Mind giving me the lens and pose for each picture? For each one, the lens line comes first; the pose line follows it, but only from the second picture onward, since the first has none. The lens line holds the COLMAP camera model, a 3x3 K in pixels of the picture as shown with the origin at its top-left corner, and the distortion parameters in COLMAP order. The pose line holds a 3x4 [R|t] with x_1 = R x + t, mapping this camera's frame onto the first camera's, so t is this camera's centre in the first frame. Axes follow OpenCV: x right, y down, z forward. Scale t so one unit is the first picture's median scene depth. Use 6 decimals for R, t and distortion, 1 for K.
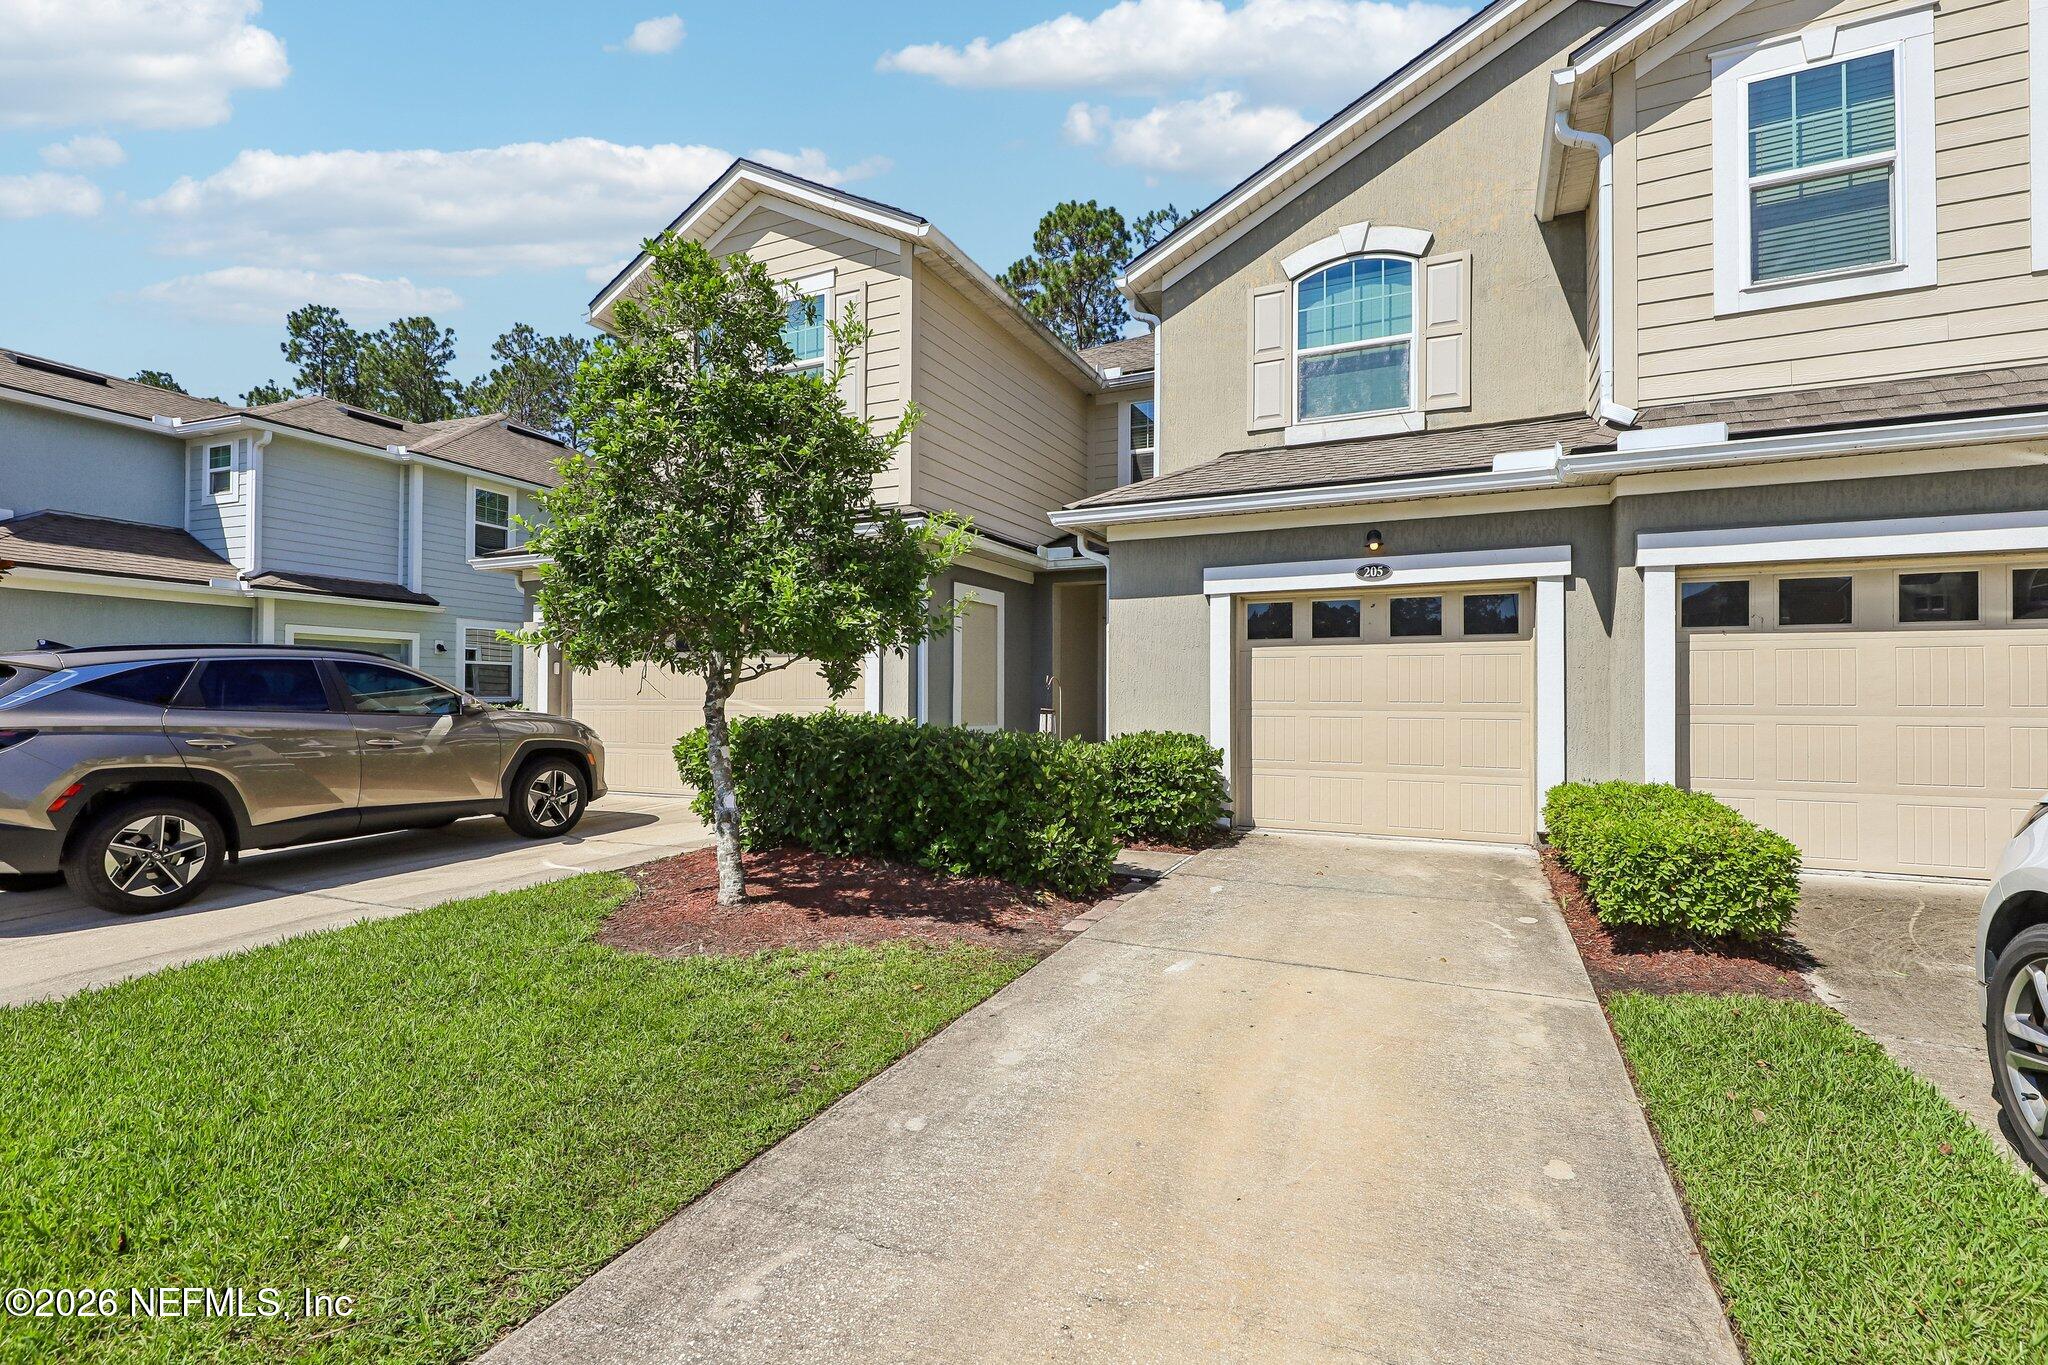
lens RADIAL K [[922.6, 0, 1031.0], [0, 922.6, 678.9], [0, 0, 1]] dist [0.000761, -0.000474]
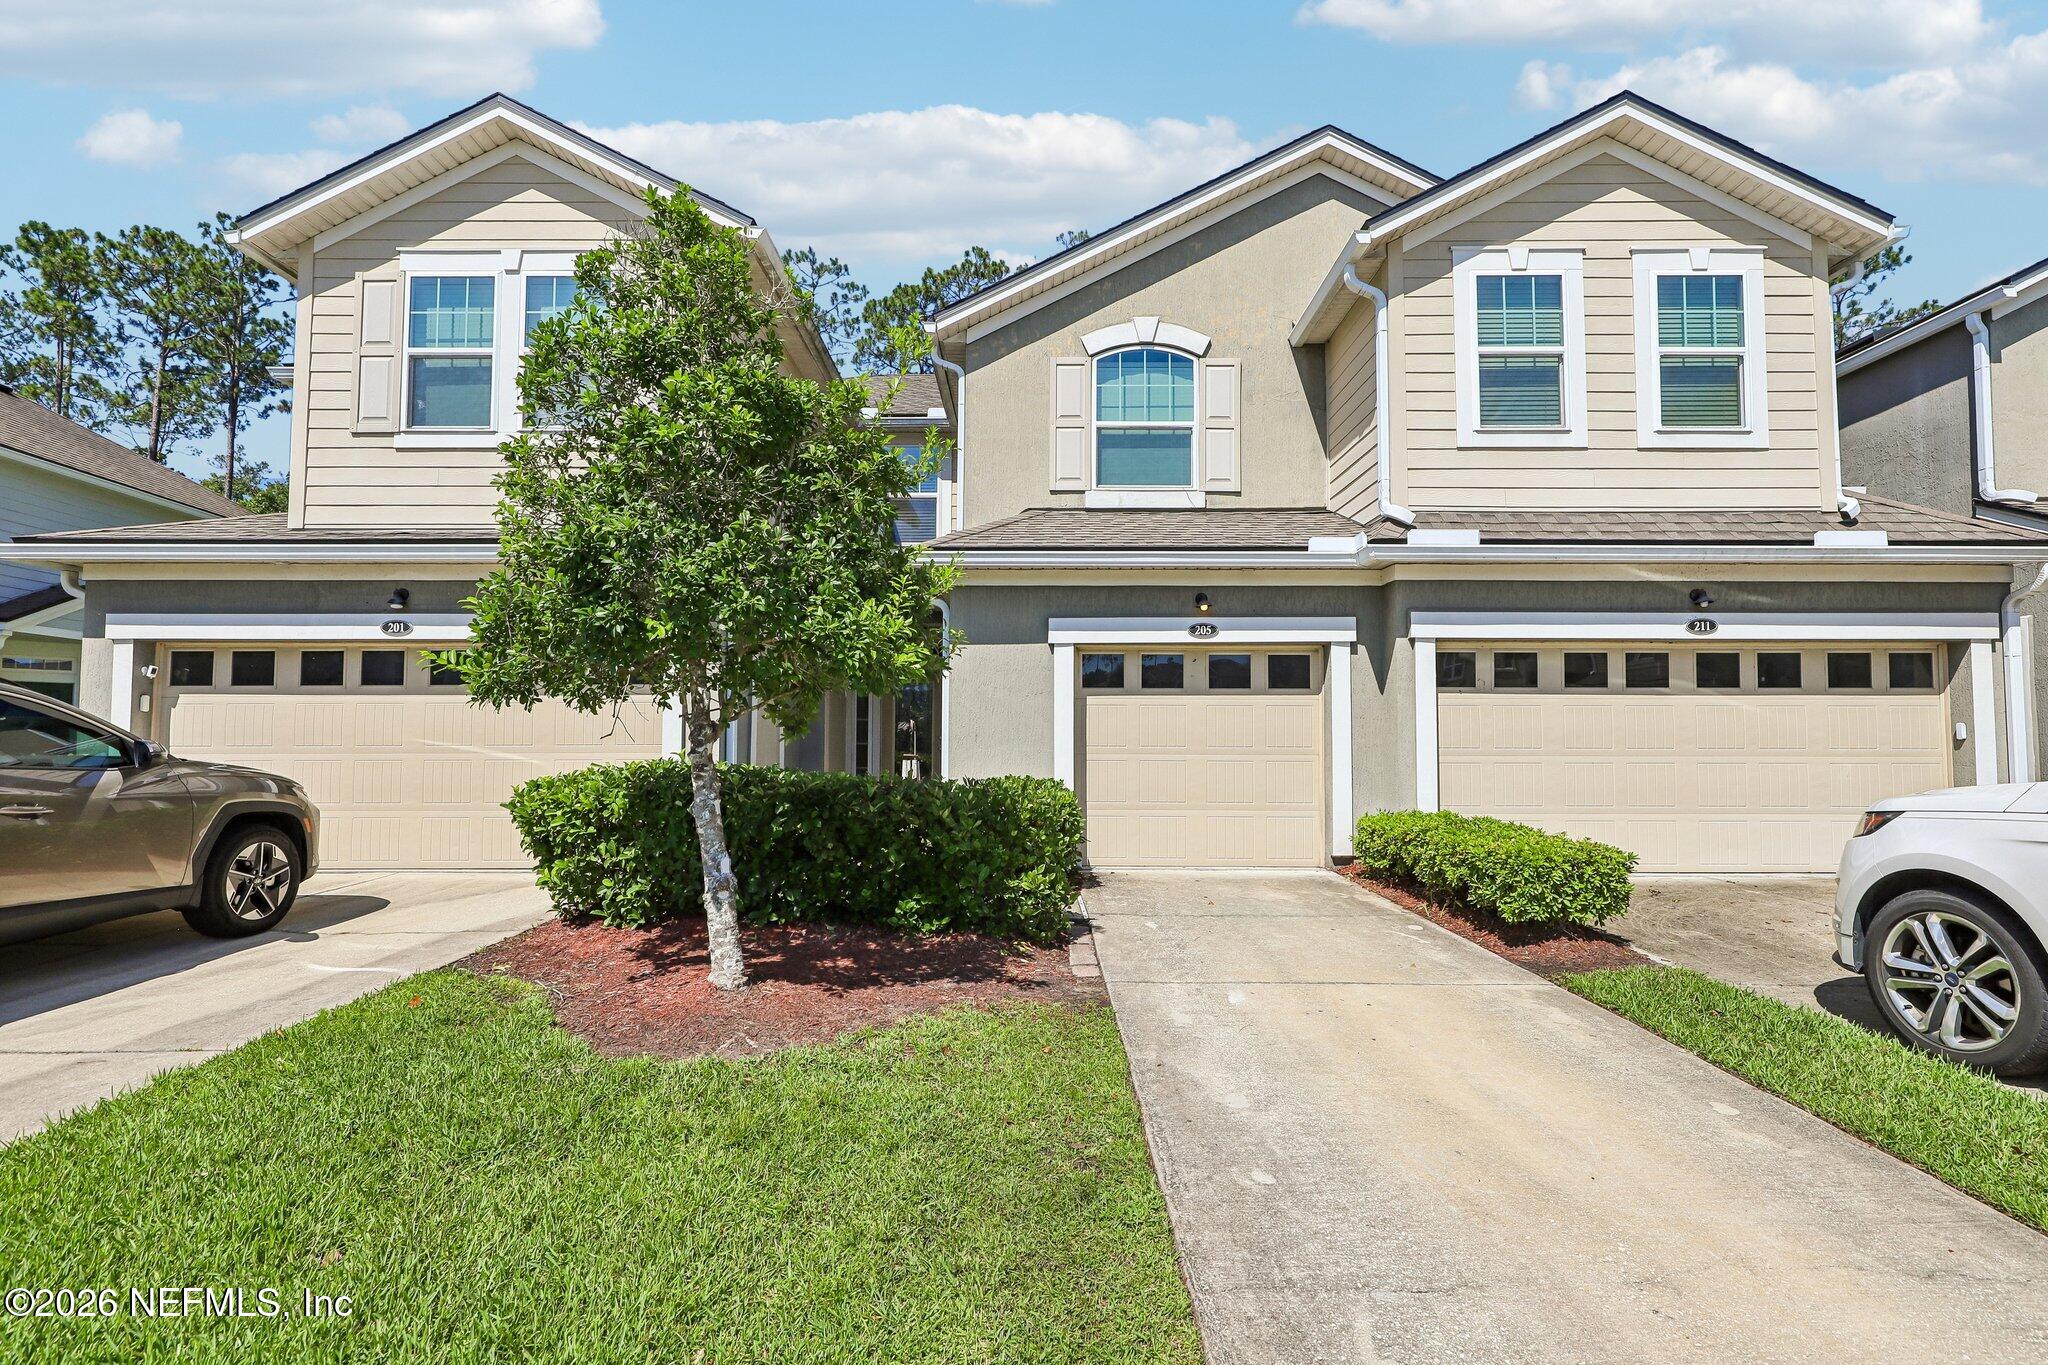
lens RADIAL K [[922.6, 0, 1028.7], [0, 922.6, 699.0], [0, 0, 1]] dist [0.000761, -0.000474]
pose [[0.906755, 0.019953, 0.421185, -0.334671], [-0.007829, 0.999504, -0.030497, 0.003238], [-0.421585, 0.024356, 0.906462, 0.089322]]
